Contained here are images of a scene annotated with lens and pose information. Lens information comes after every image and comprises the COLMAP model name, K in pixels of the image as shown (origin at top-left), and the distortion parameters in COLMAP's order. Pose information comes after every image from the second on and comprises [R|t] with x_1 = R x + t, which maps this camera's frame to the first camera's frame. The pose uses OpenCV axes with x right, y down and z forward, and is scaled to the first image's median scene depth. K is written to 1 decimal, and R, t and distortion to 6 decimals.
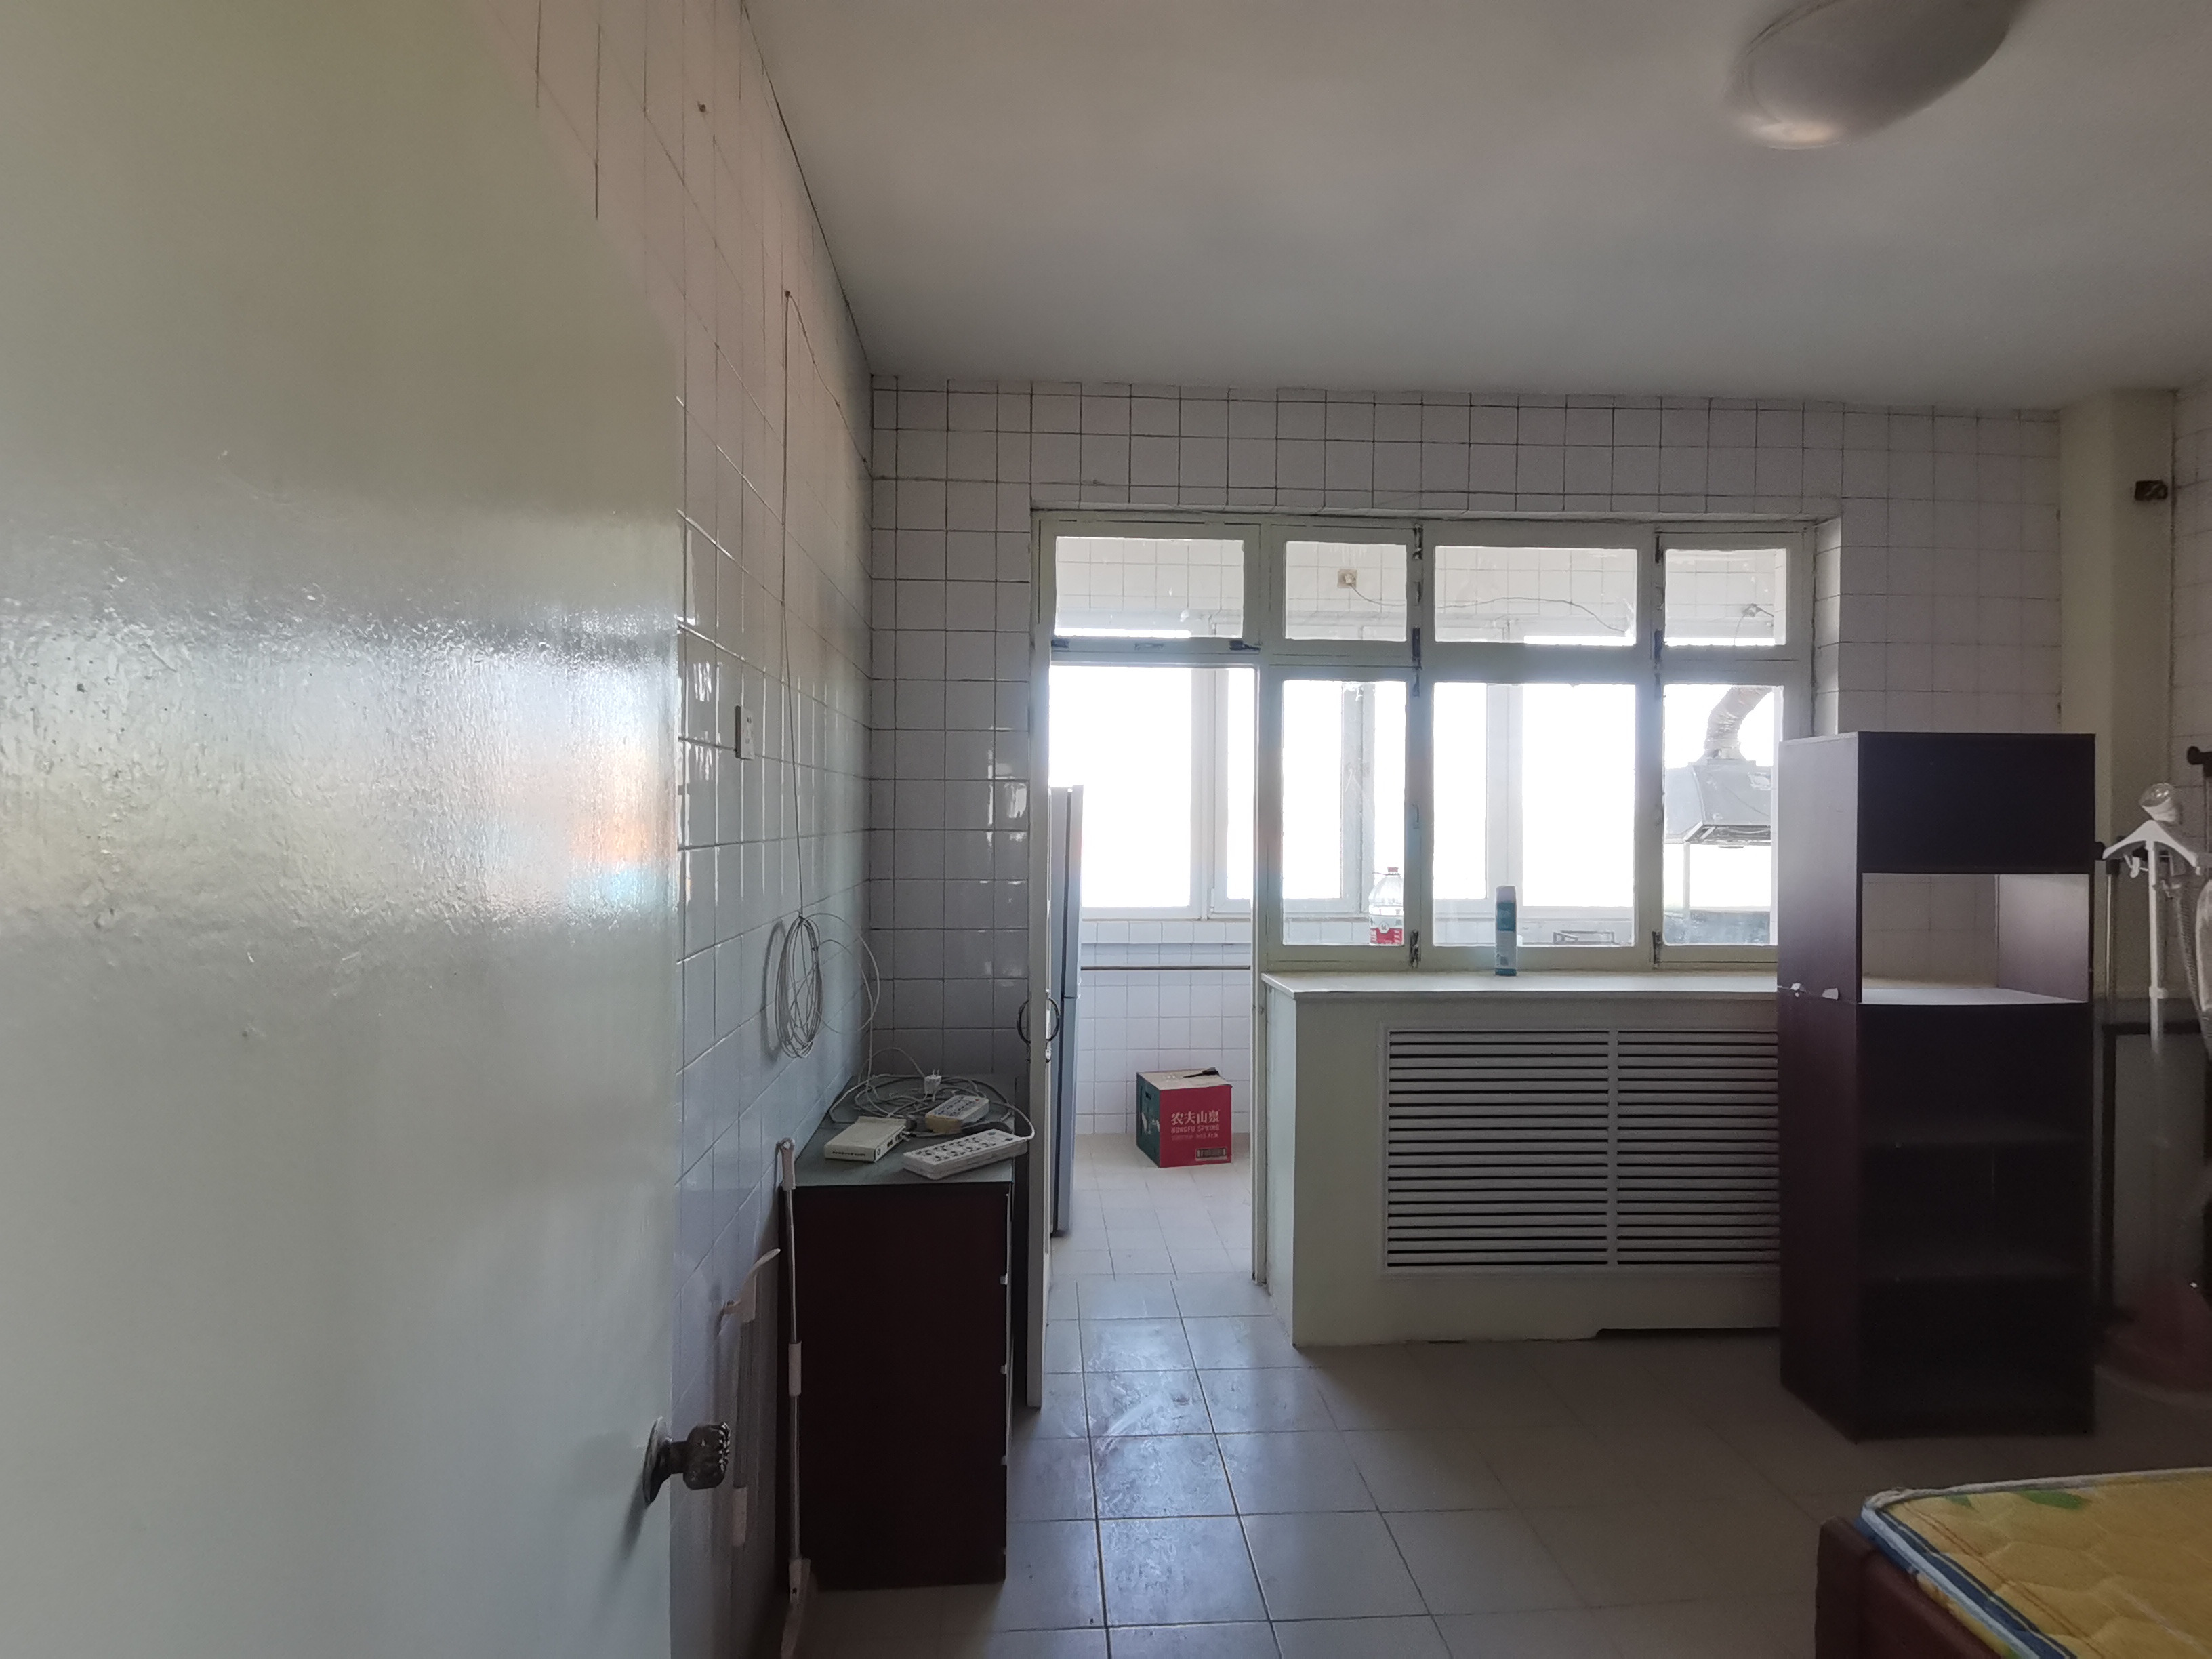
lens RADIAL K [[1095.9, 0, 1106.0], [0, 1095.9, 829.5], [0, 0, 1]] dist [0.040834, -0.029249]
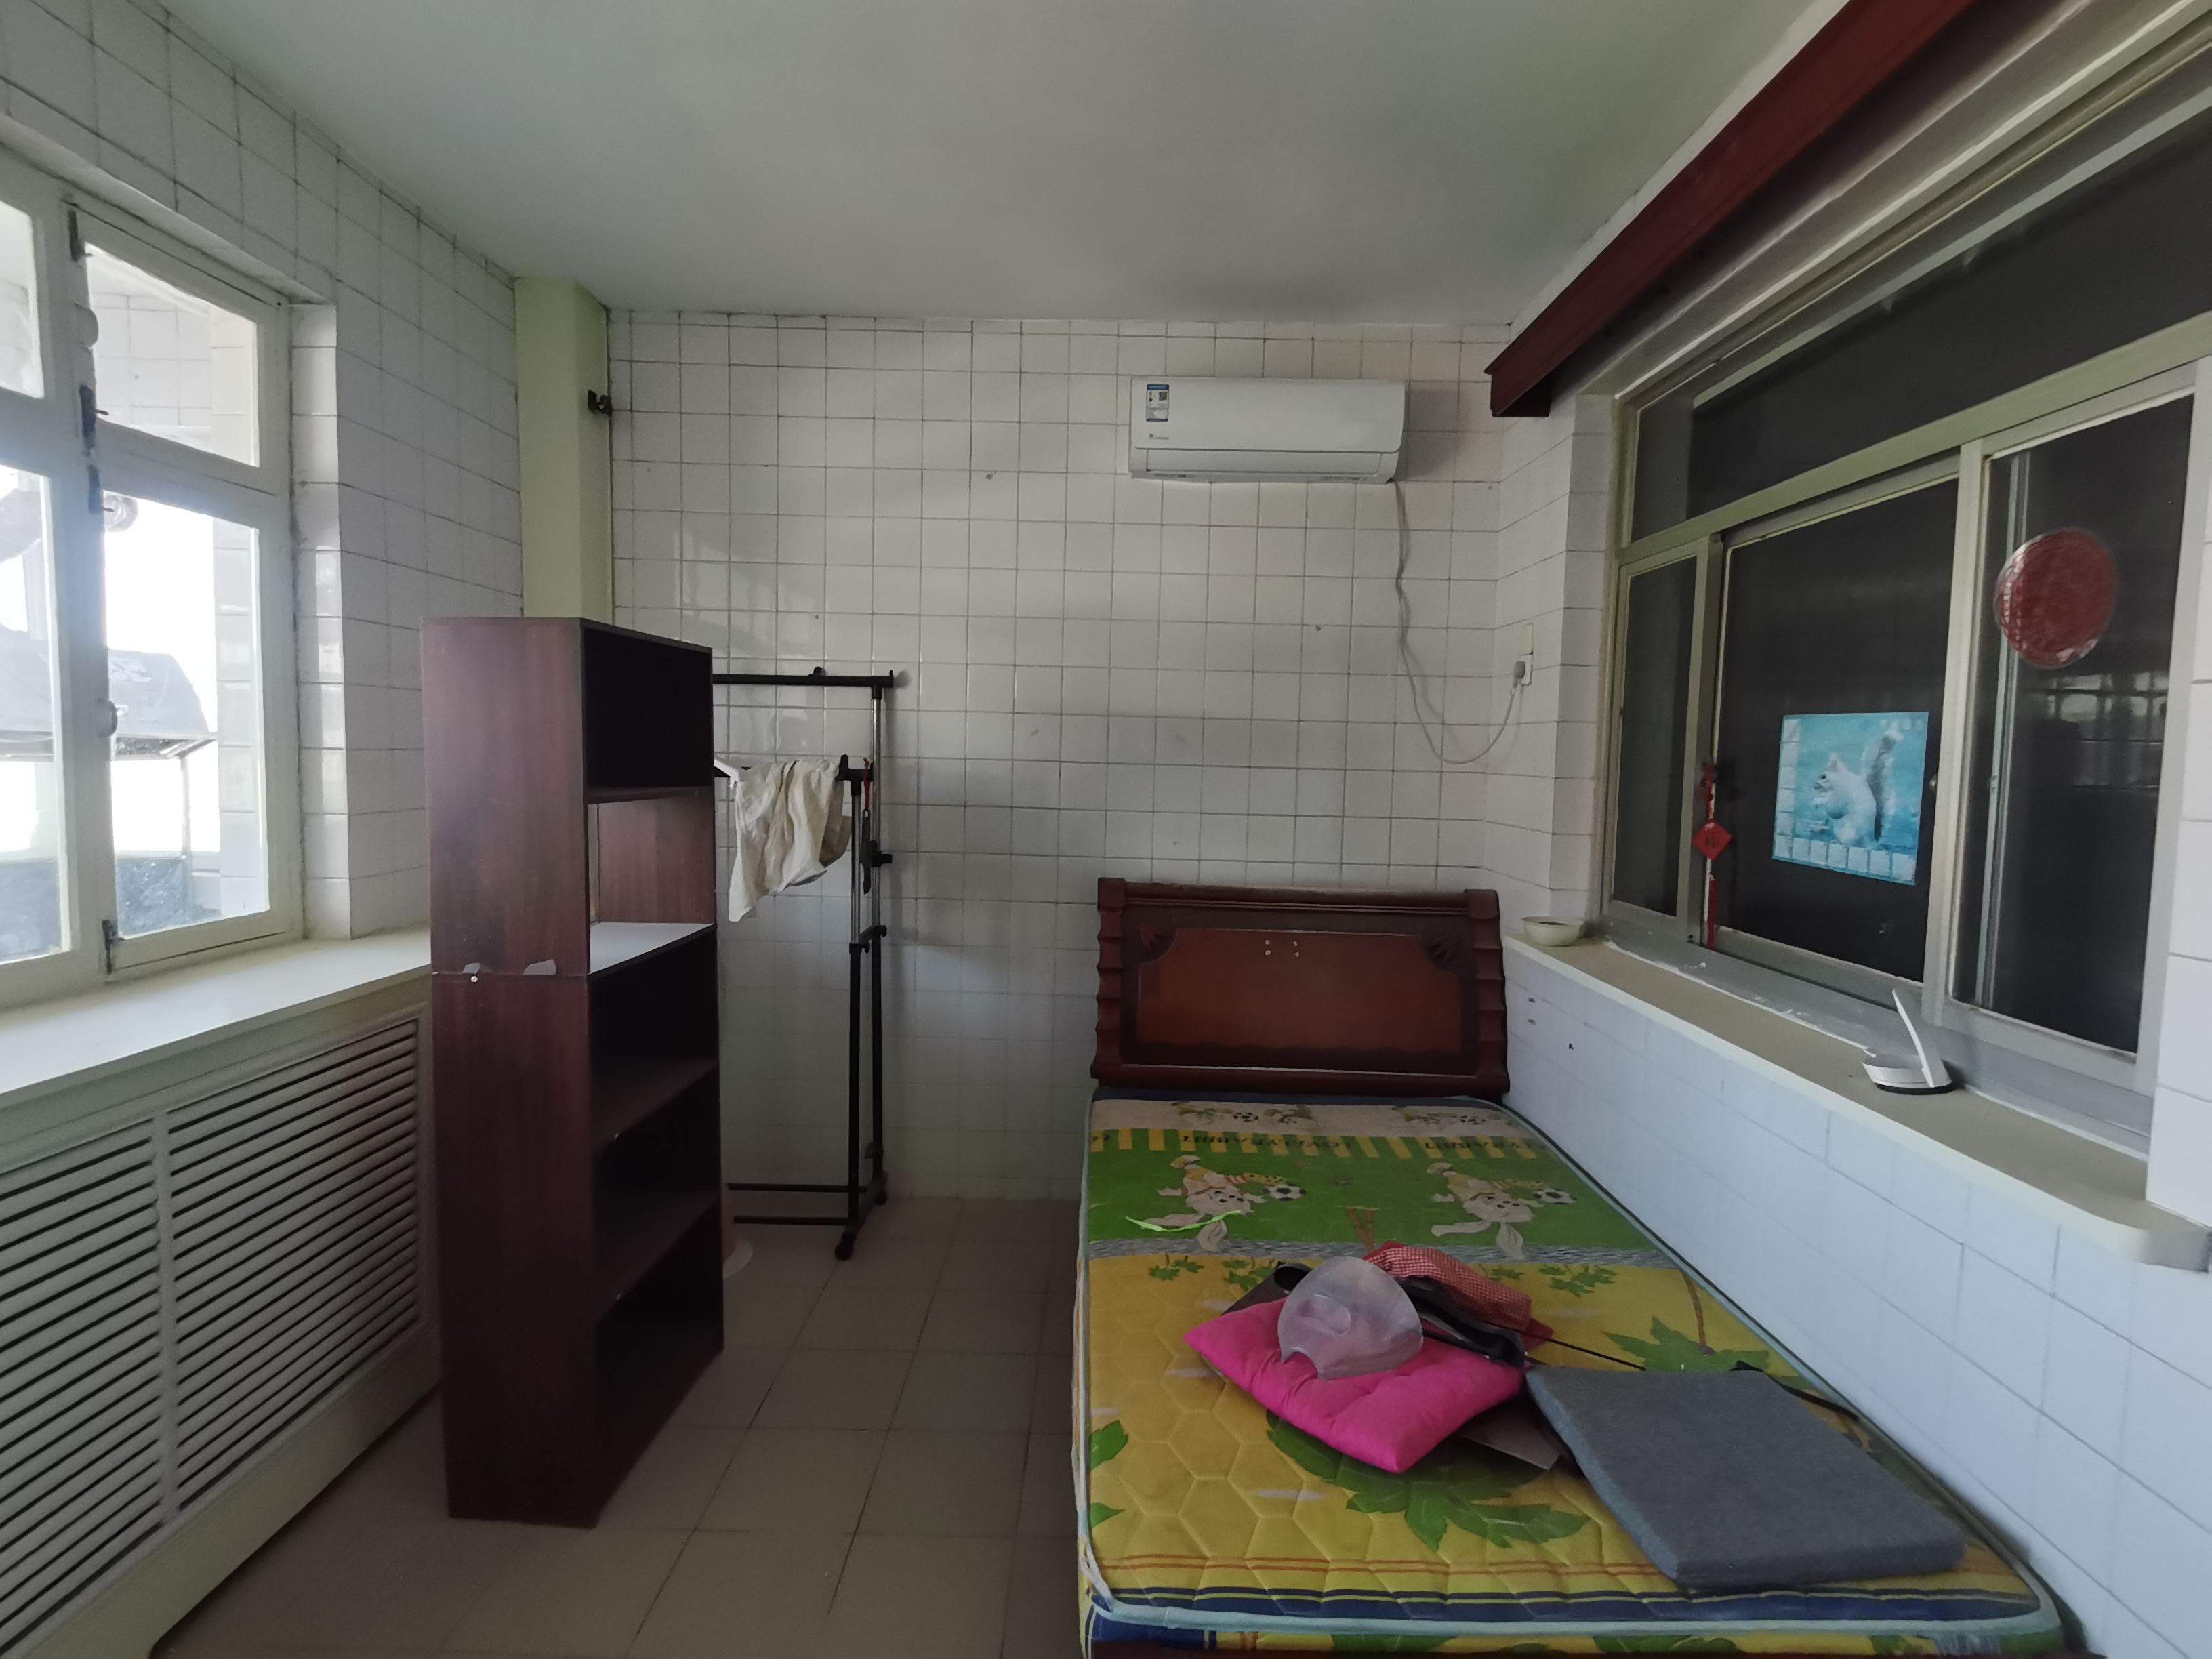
lens RADIAL K [[1095.9, 0, 1106.0], [0, 1095.9, 829.5], [0, 0, 1]] dist [0.040834, -0.029249]
pose [[0.086670, -0.074006, 0.993485, -0.031212], [-0.008161, 0.997151, 0.074991, -0.002164], [-0.996204, -0.014607, 0.085819, 0.435170]]
